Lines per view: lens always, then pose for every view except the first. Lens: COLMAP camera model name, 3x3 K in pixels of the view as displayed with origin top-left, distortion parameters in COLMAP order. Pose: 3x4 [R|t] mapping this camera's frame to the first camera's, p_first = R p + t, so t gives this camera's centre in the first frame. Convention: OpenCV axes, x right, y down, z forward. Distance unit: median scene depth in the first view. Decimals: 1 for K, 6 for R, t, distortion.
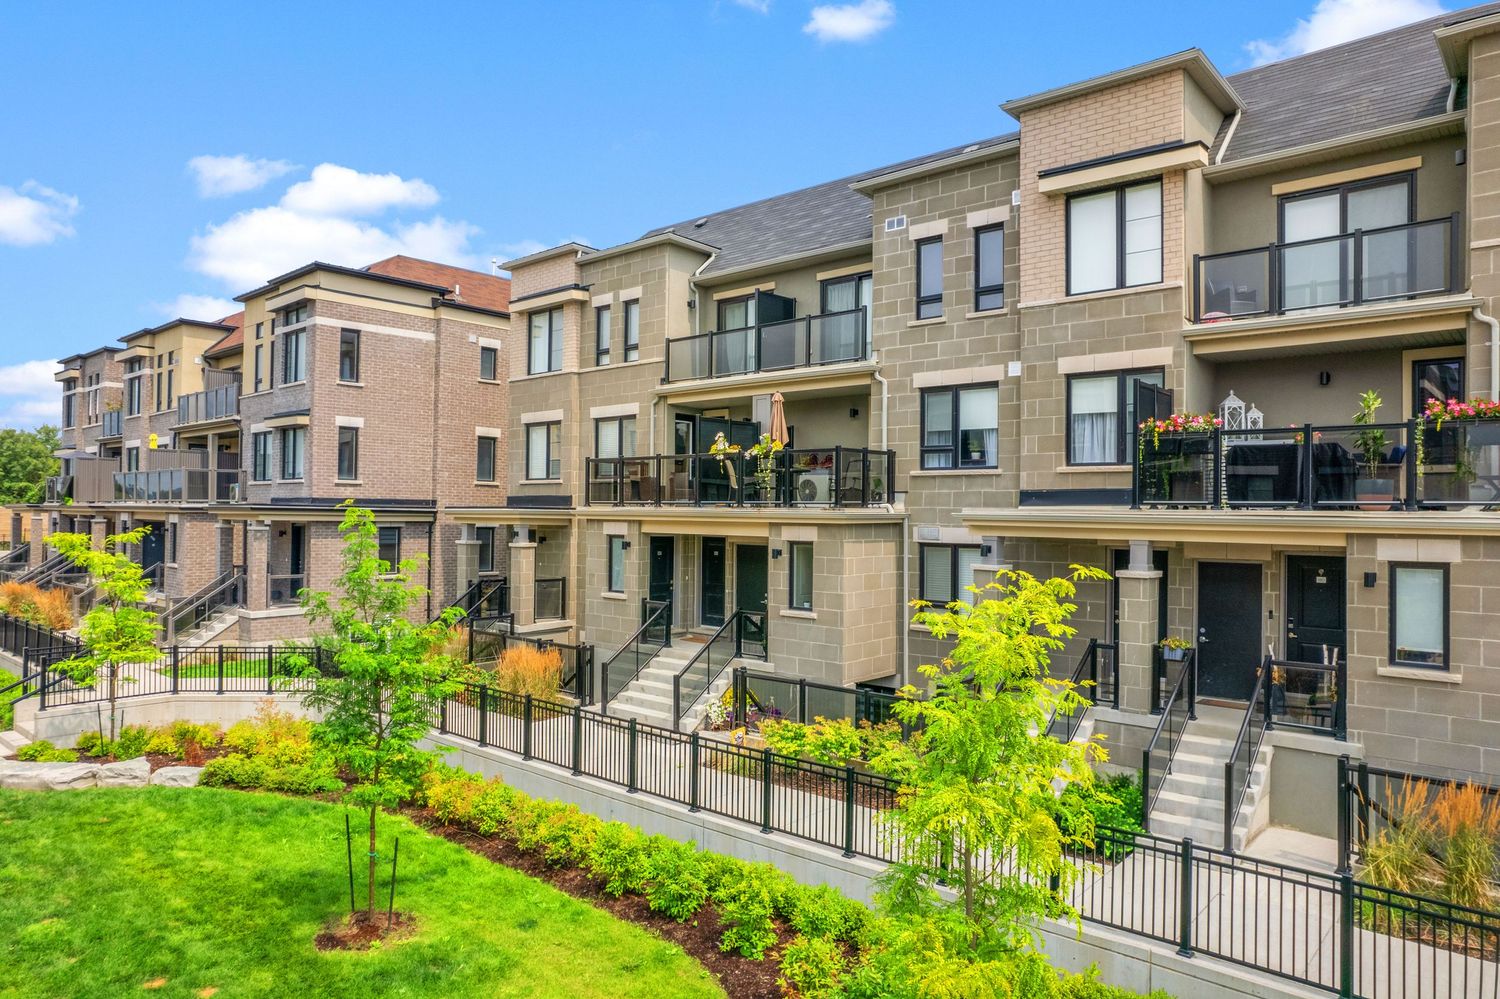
lens RADIAL K [[936.9, 0, 743.9], [0, 936.9, 494.0], [0, 0, 1]] dist [-0.062492, 0.040753]
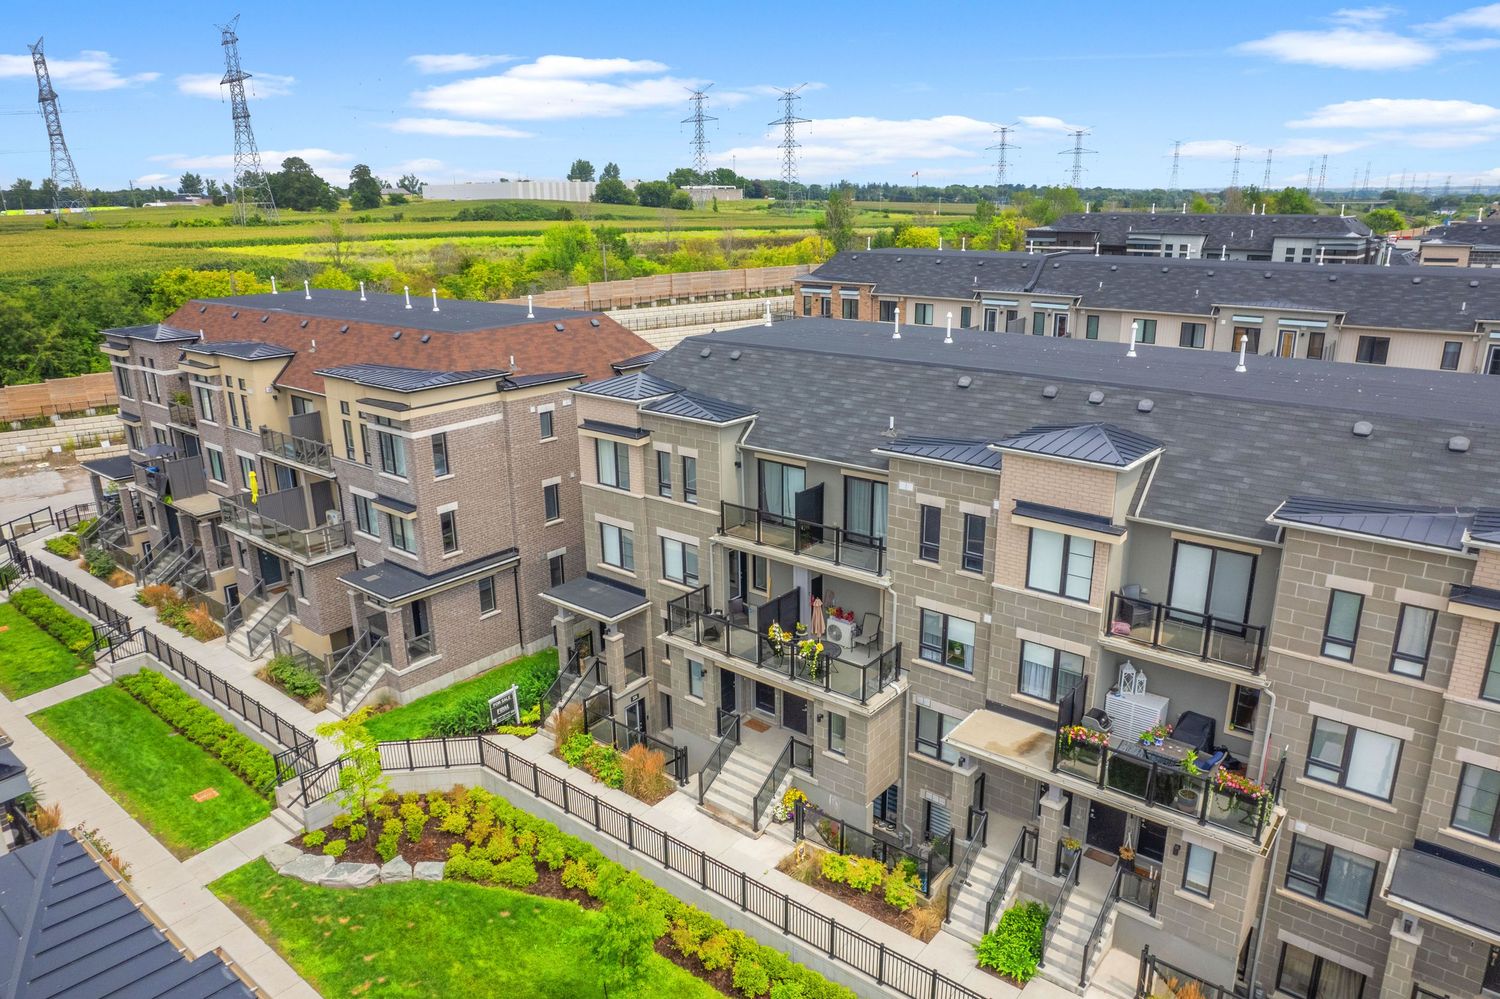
lens RADIAL K [[936.9, 0, 760.2], [0, 936.9, 496.9], [0, 0, 1]] dist [-0.062492, 0.040753]
pose [[0.998085, -0.037613, 0.049099, -0.116261], [0.020860, 0.952036, 0.305273, -0.705944], [-0.058226, -0.303665, 0.950998, -0.278123]]
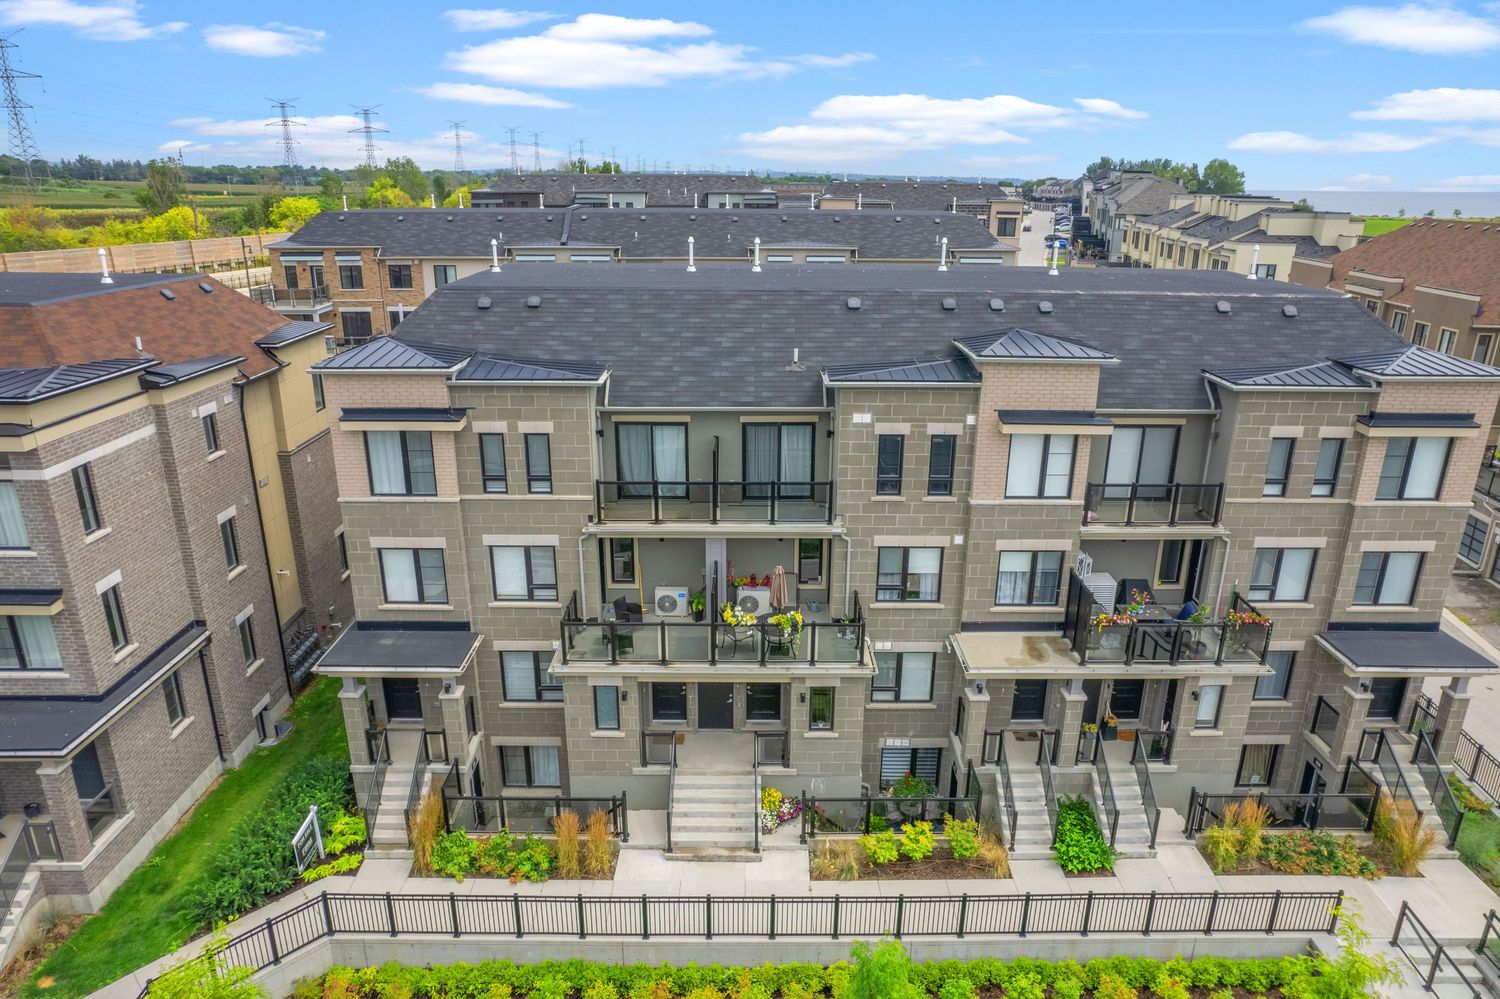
lens RADIAL K [[936.9, 0, 722.2], [0, 936.9, 497.7], [0, 0, 1]] dist [-0.062492, 0.040753]
pose [[0.755477, -0.219383, 0.617354, -0.768622], [0.000876, 0.942610, 0.333895, -0.613056], [-0.655175, -0.251709, 0.712312, 0.228383]]
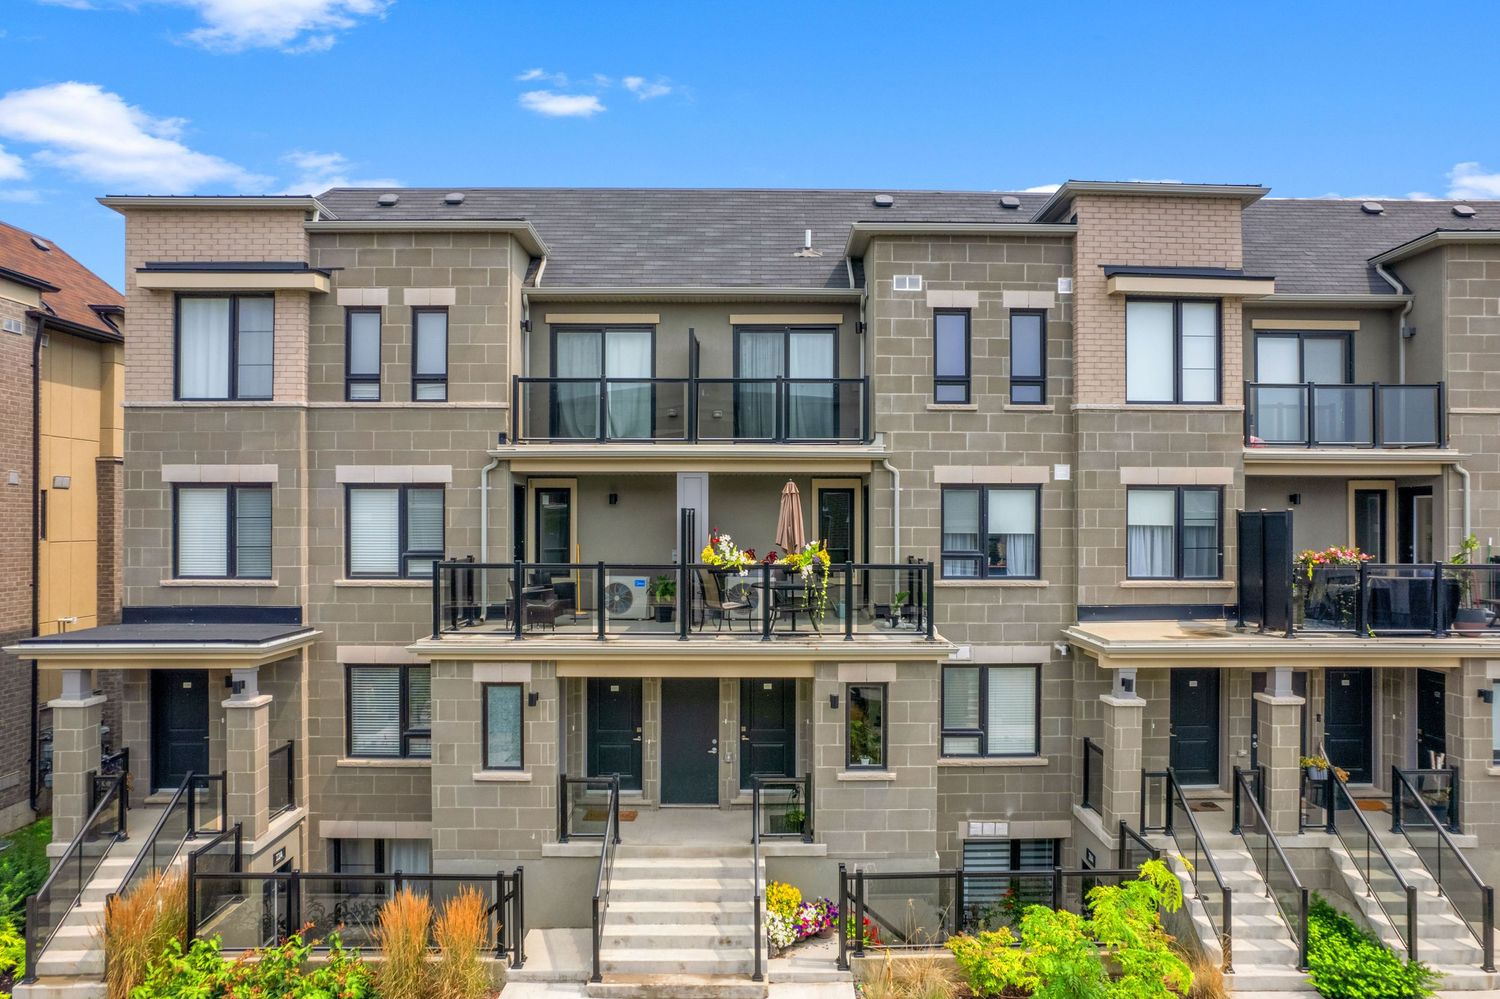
lens RADIAL K [[936.9, 0, 737.4], [0, 936.9, 519.9], [0, 0, 1]] dist [-0.062492, 0.040753]
pose [[0.743246, -0.010081, 0.668942, -0.521984], [-0.006013, 0.999745, 0.021747, -0.097420], [-0.668991, -0.020185, 0.742996, 0.488233]]
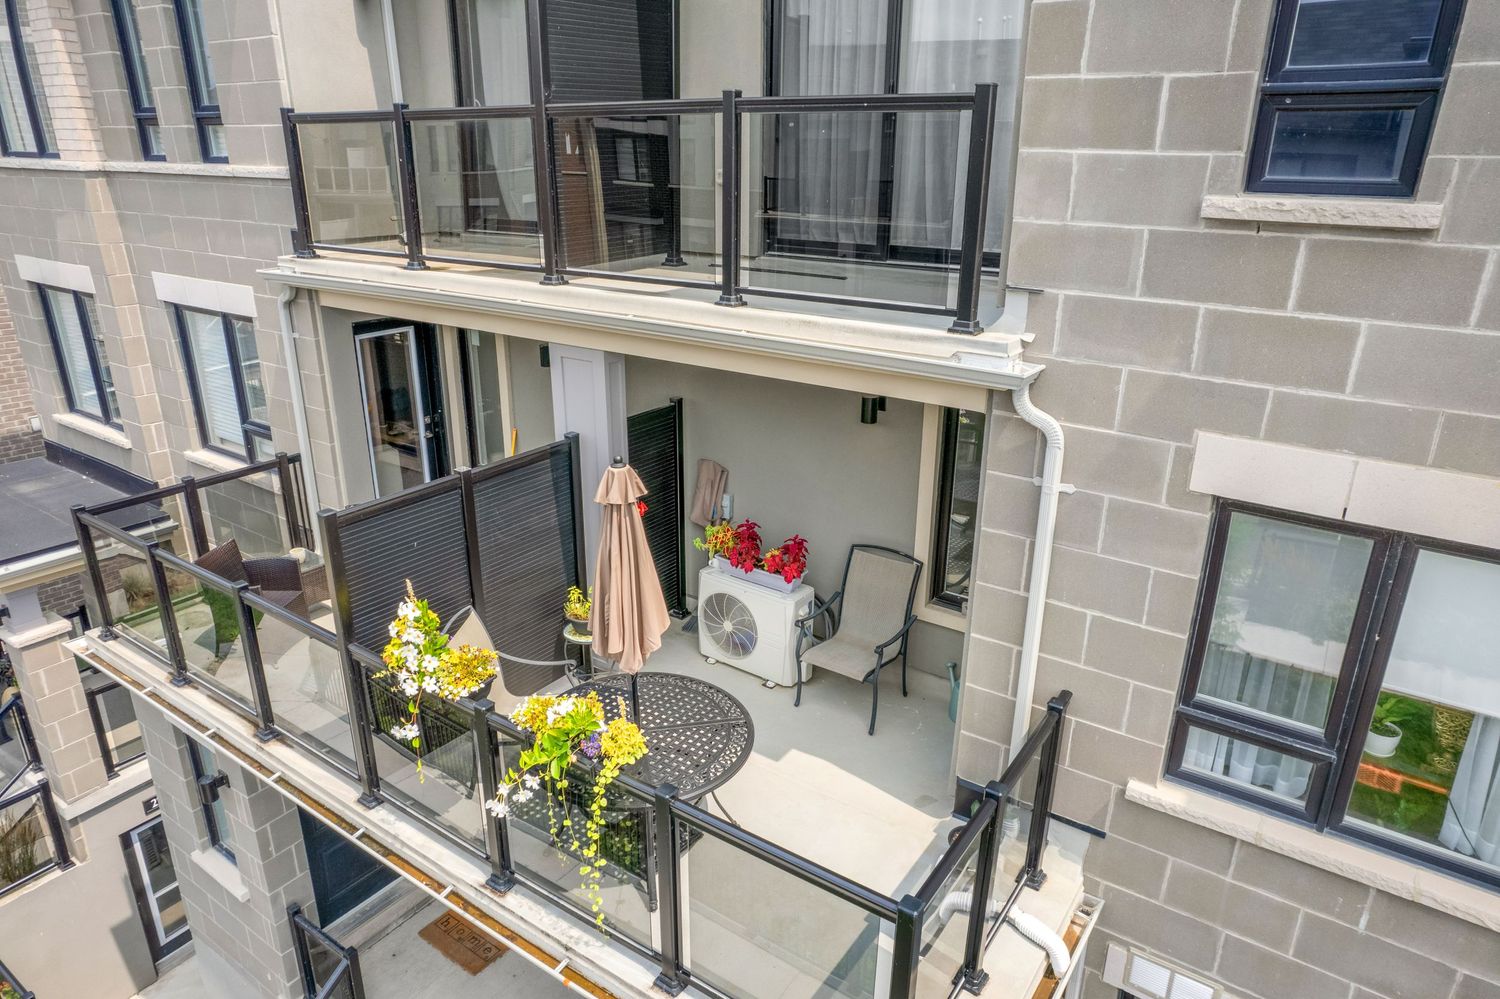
lens RADIAL K [[936.9, 0, 757.9], [0, 936.9, 499.1], [0, 0, 1]] dist [-0.062492, 0.040753]
pose [[0.990732, -0.045205, 0.128090, 0.042145], [-0.004484, 0.931599, 0.363460, -0.197048], [-0.135758, -0.360666, 0.922762, 0.797636]]
